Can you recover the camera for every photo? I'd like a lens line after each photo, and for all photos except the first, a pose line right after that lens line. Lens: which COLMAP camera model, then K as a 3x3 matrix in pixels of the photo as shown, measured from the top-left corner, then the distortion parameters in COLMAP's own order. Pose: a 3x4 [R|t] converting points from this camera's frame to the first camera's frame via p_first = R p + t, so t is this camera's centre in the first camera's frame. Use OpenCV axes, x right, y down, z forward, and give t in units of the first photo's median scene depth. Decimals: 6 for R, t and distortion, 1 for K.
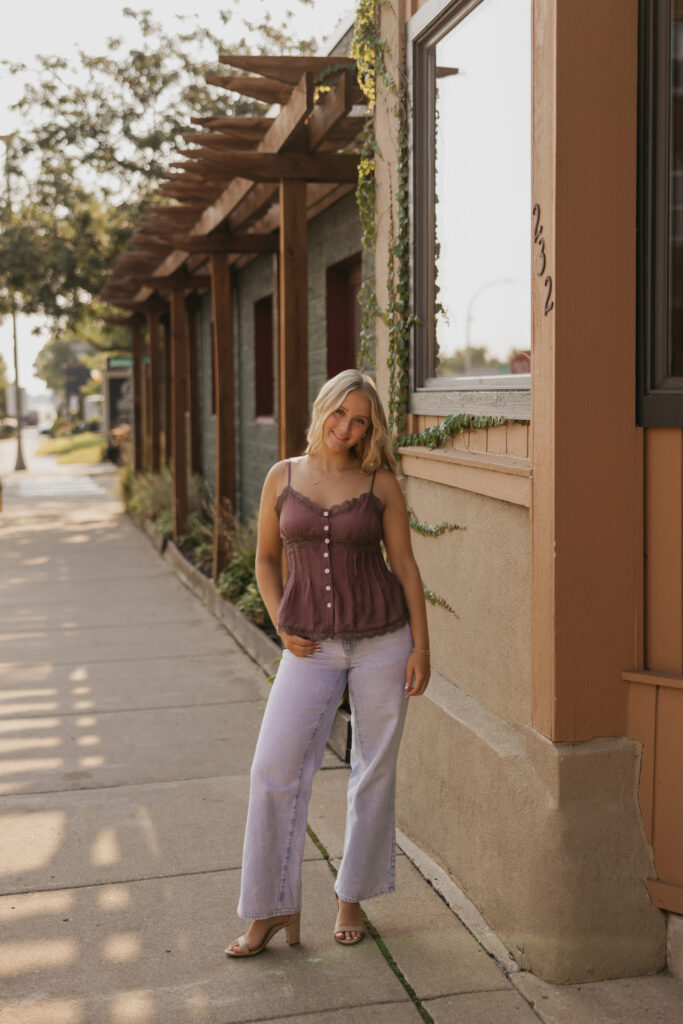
lens RADIAL K [[1695.9, 0, 341.5], [0, 1695.9, 512.0], [0, 0, 1]] dist [-0.011557, -0.029820]
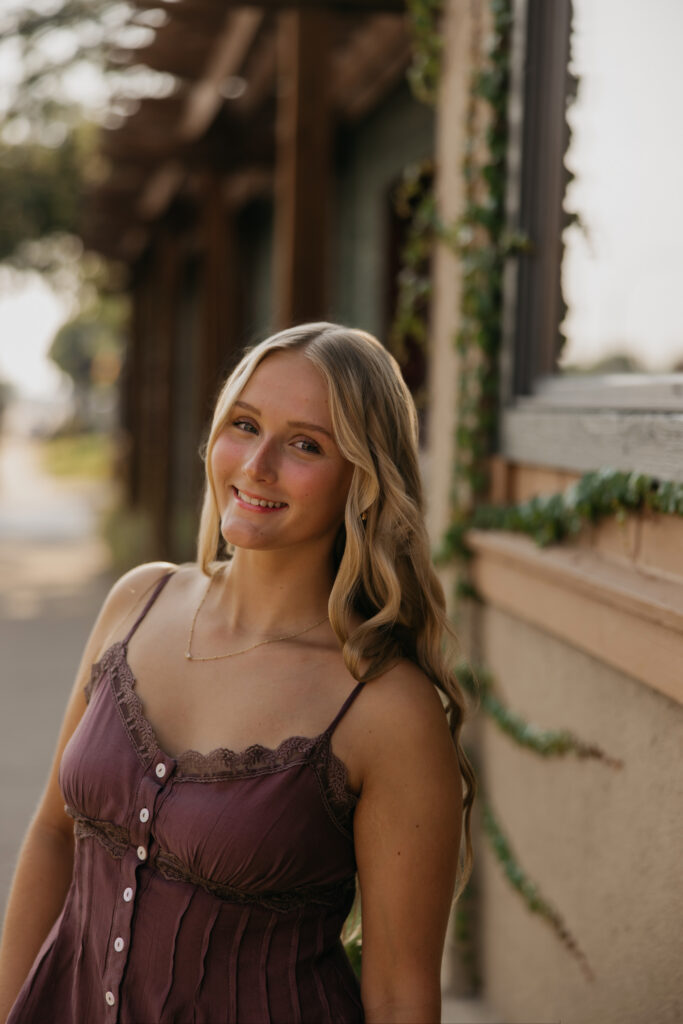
lens RADIAL K [[1999.0, 0, 341.5], [0, 1999.0, 512.0], [0, 0, 1]] dist [-0.002274, 0.007952]
pose [[0.997700, 0.042752, -0.052602, 0.027868], [-0.043413, 0.998991, -0.011484, -0.036579], [0.052058, 0.013741, 0.998550, 0.485086]]
